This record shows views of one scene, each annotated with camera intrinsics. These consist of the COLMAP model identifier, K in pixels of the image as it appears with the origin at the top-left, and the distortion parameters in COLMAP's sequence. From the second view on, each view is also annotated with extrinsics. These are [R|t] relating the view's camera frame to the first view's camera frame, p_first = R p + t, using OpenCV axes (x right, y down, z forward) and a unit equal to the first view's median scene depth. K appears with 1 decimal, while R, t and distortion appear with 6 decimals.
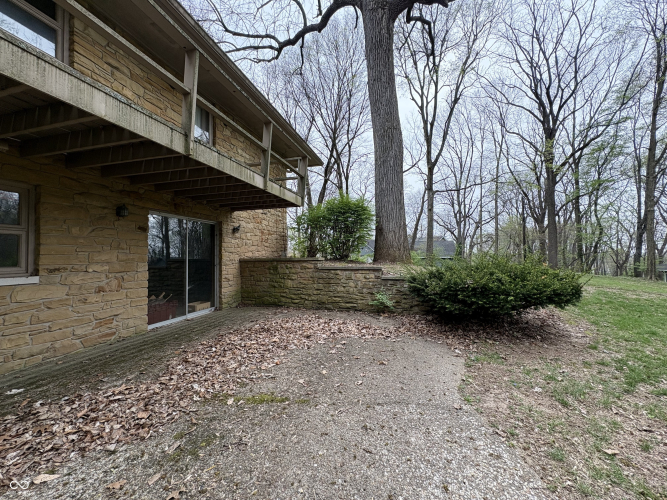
lens RADIAL K [[267.6, 0, 335.1], [0, 267.6, 249.6], [0, 0, 1]] dist [-0.002735, -0.000157]
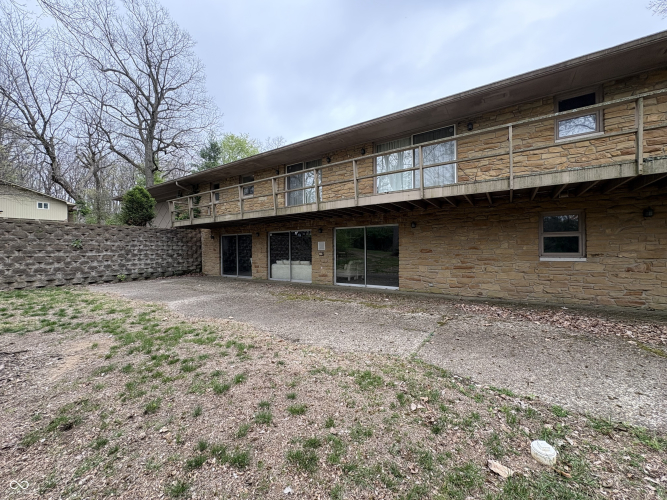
lens RADIAL K [[267.6, 0, 335.2], [0, 267.6, 249.0], [0, 0, 1]] dist [-0.002735, -0.000157]
pose [[-0.299586, 0.000990, -0.954069, 1.184356], [0.029432, 0.999533, -0.008205, 0.001764], [0.953615, -0.030538, -0.299475, -0.109868]]
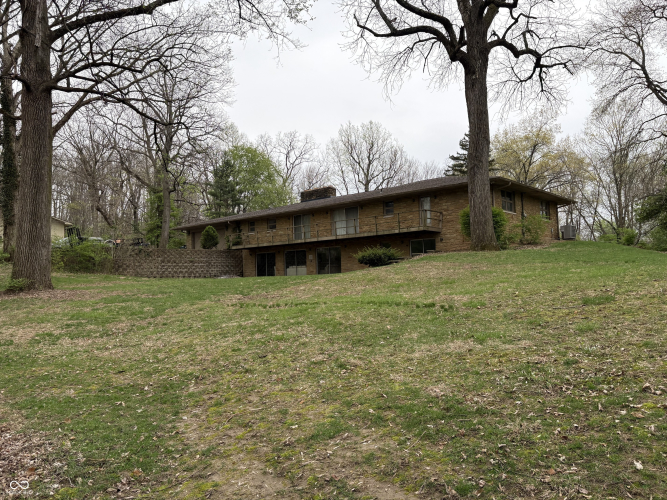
lens RADIAL K [[517.7, 0, 333.0], [0, 517.7, 250.3], [0, 0, 1]] dist [0.049431, -0.017529]
pose [[-0.427950, -0.033434, -0.903184, 8.900097], [0.049589, 0.996942, -0.060401, 0.528742], [0.902441, -0.070636, -0.424983, 4.393553]]
